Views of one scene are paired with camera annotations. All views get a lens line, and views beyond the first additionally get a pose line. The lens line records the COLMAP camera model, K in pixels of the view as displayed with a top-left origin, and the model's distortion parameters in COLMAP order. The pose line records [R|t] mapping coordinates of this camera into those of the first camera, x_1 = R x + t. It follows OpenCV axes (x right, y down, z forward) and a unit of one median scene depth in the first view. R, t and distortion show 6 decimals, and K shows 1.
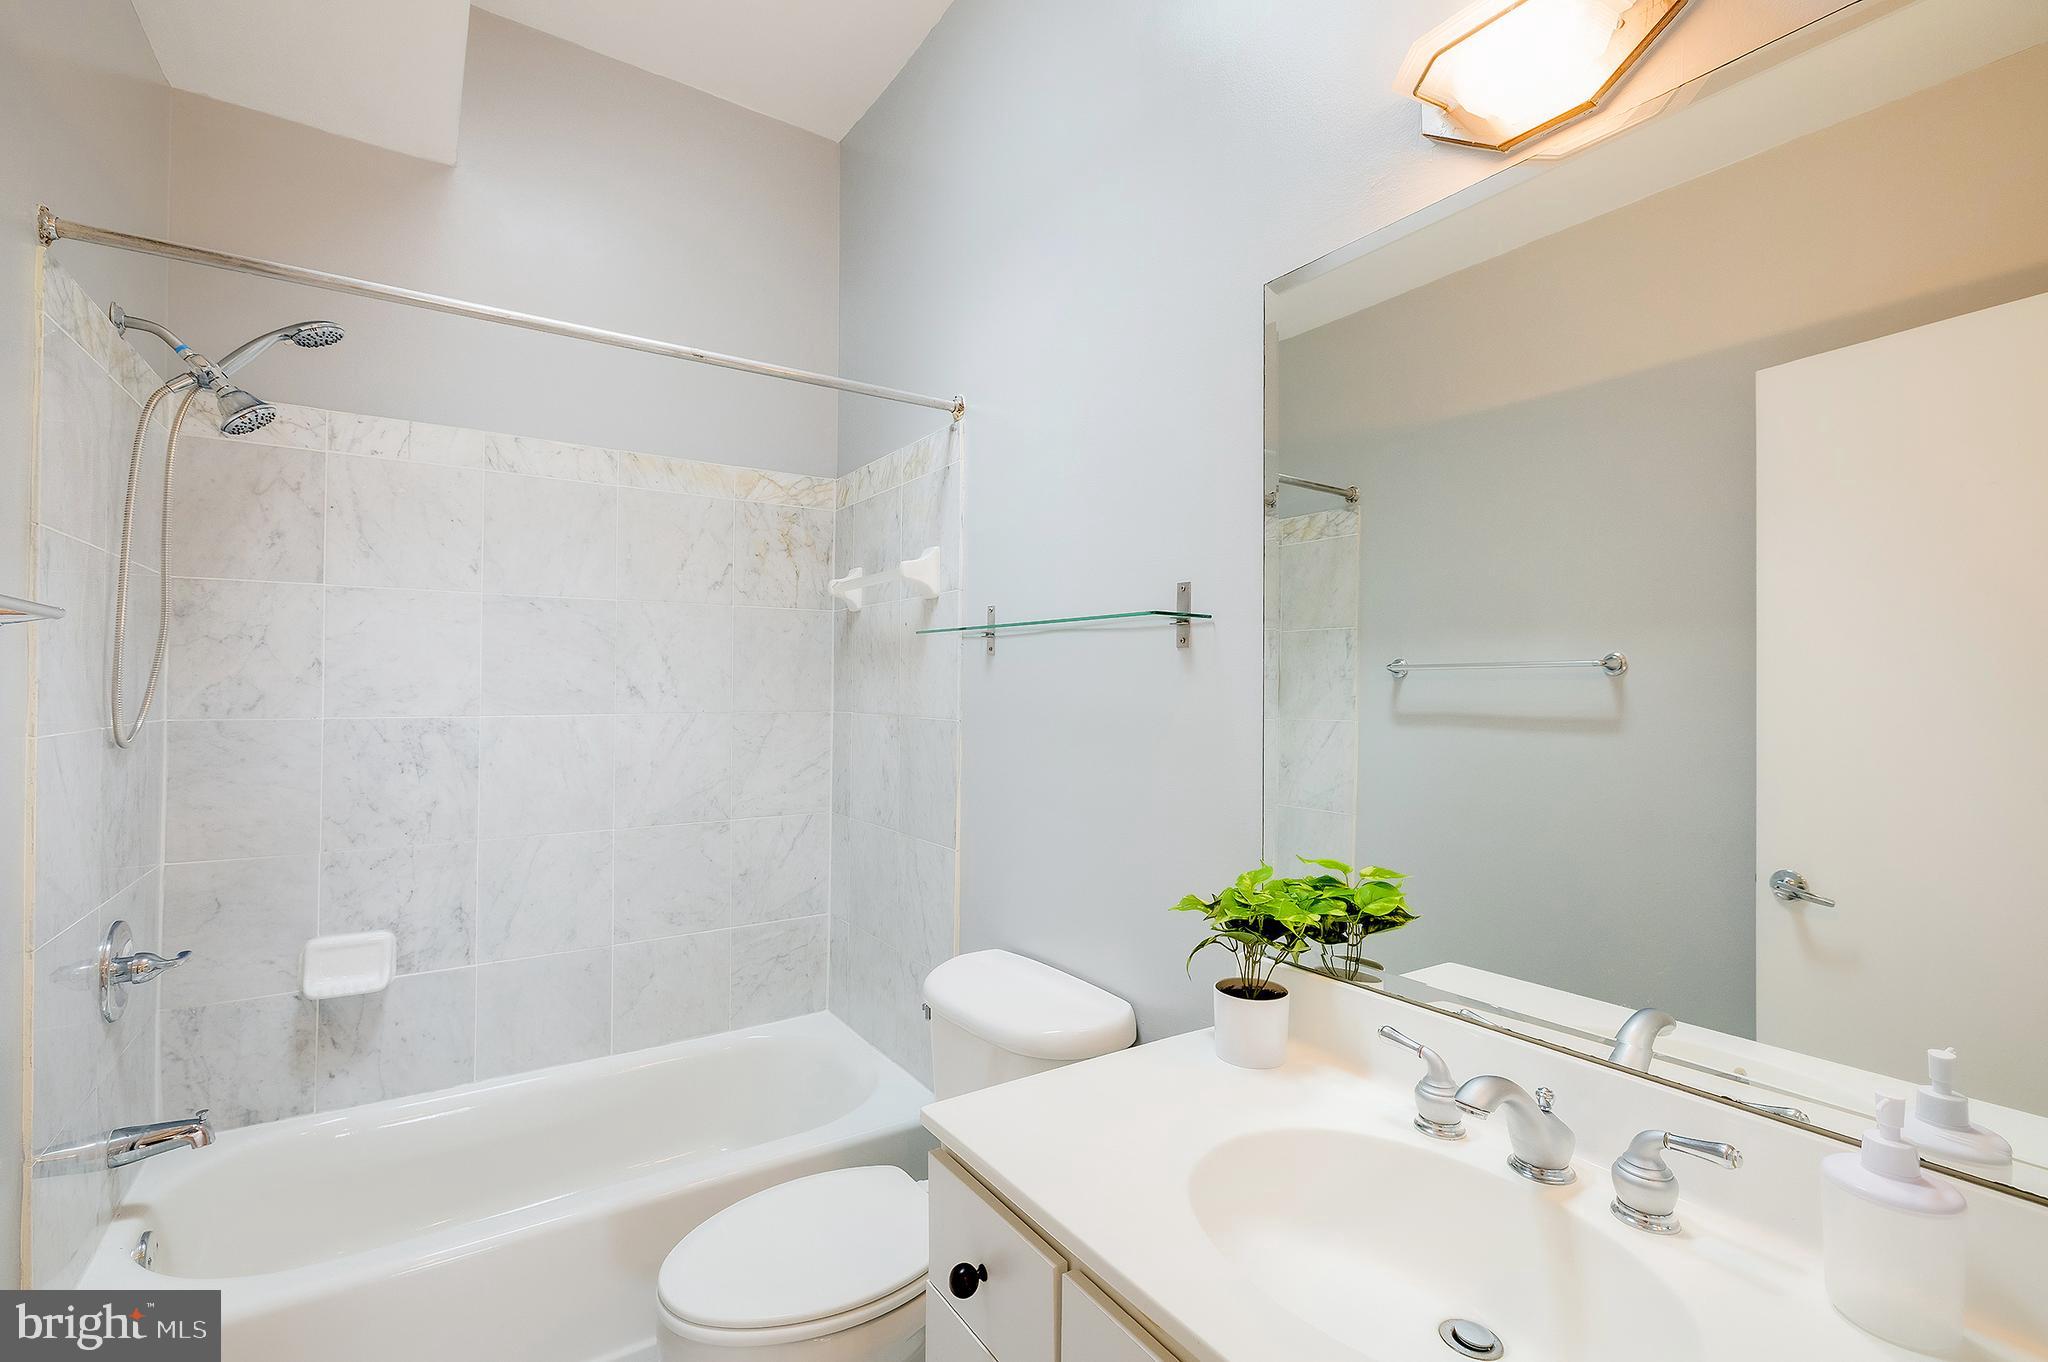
lens RADIAL K [[881.7, 0, 1027.4], [0, 881.7, 672.9], [0, 0, 1]] dist [0.002227, 0.001014]
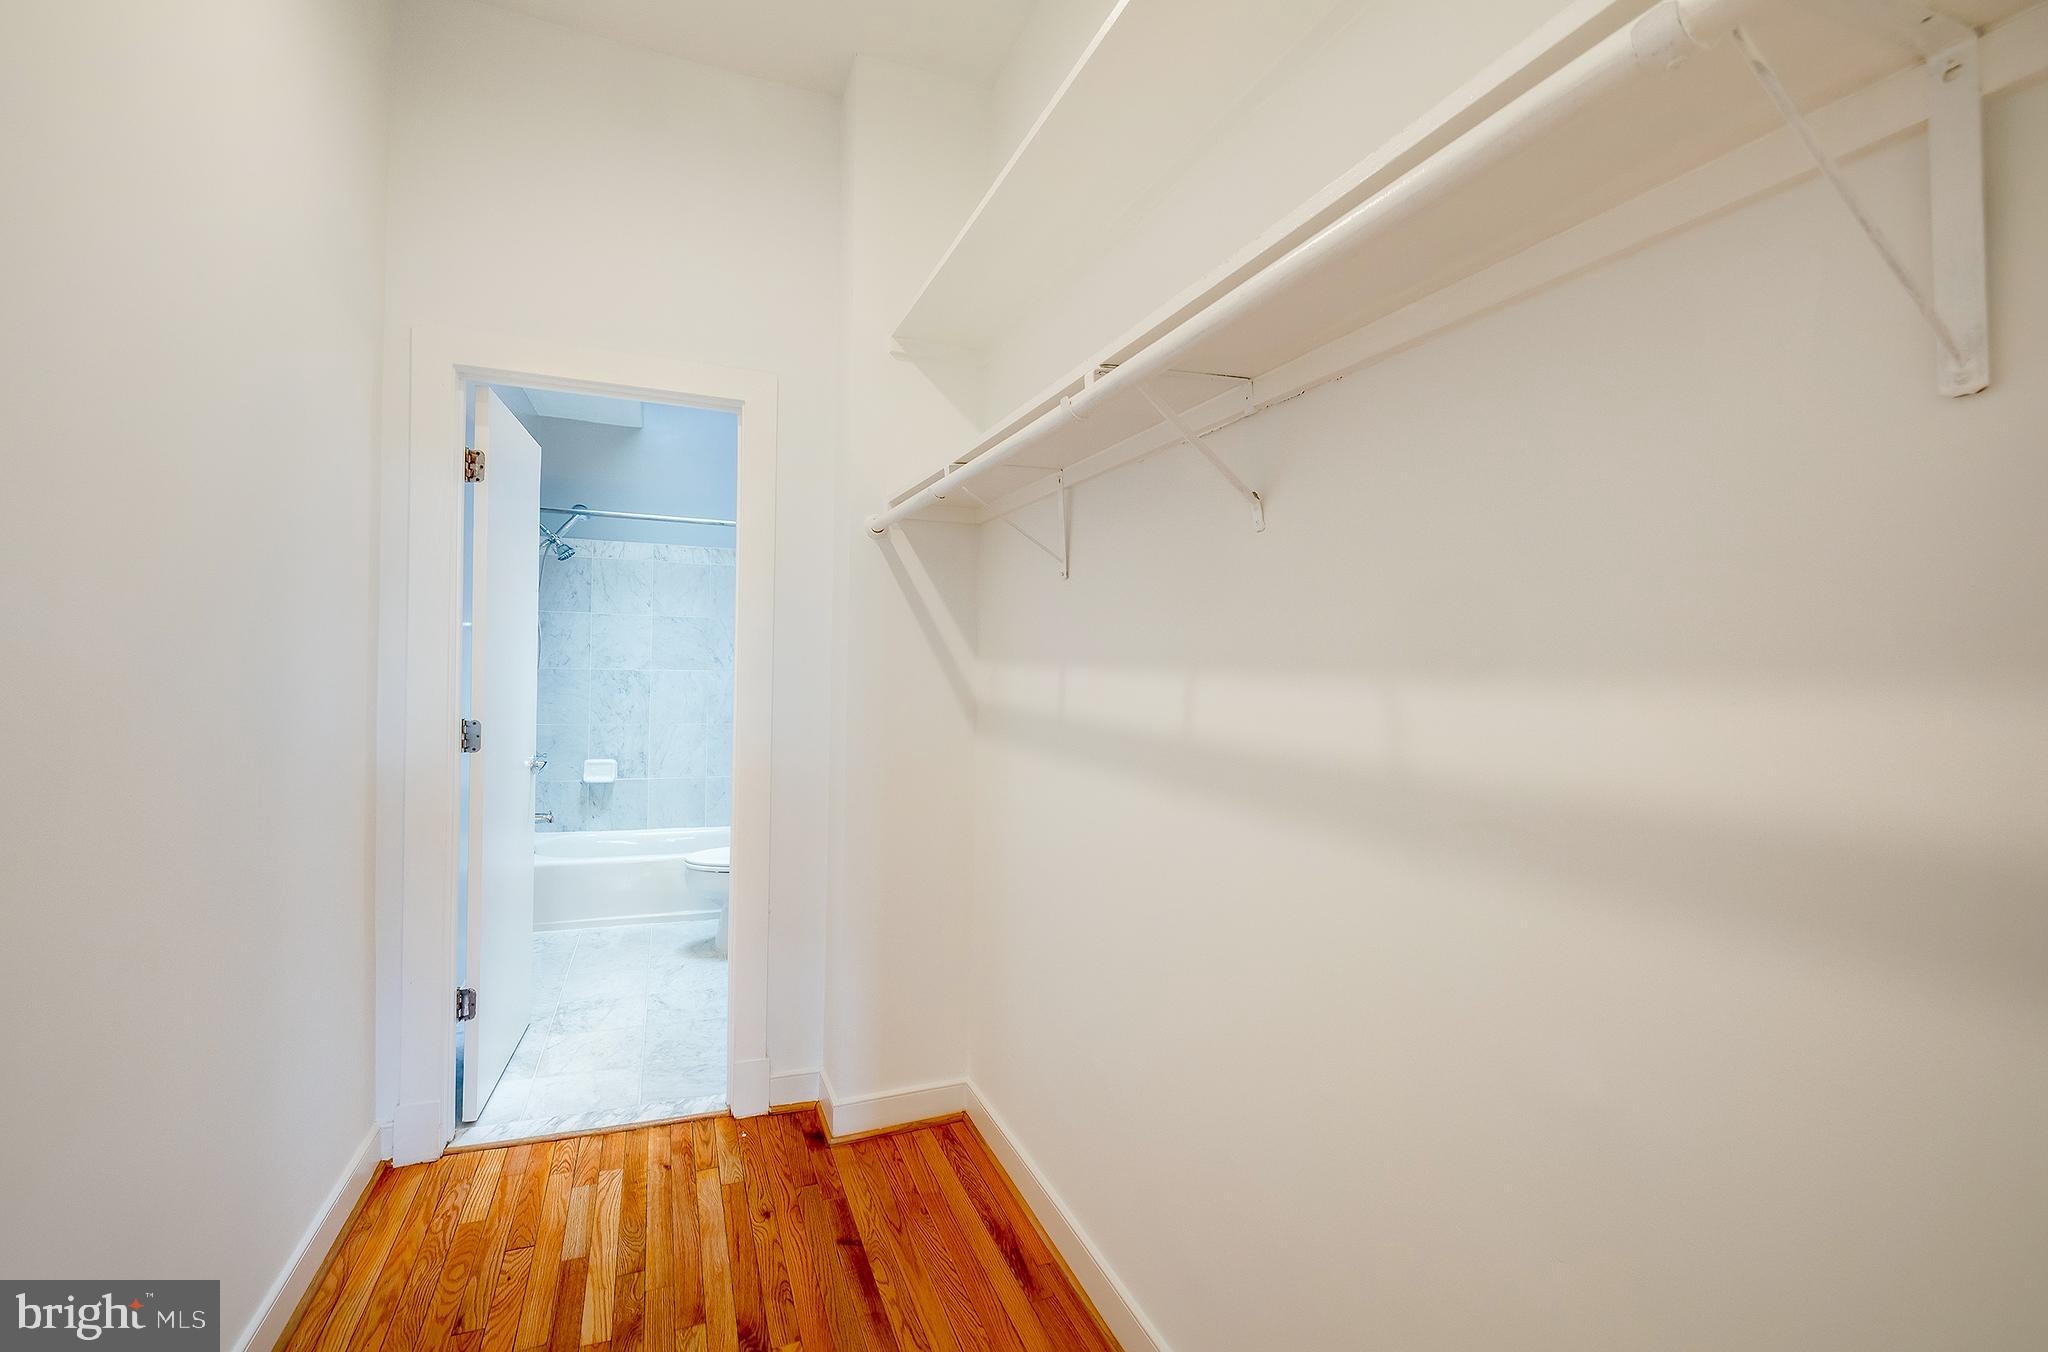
lens RADIAL K [[881.7, 0, 1025.9], [0, 881.7, 672.9], [0, 0, 1]] dist [0.002227, 0.001014]
pose [[0.975591, 0.006830, -0.219489, 0.863122], [-0.006155, 0.999974, 0.003759, 0.045573], [0.219509, -0.002316, 0.975608, -1.055573]]
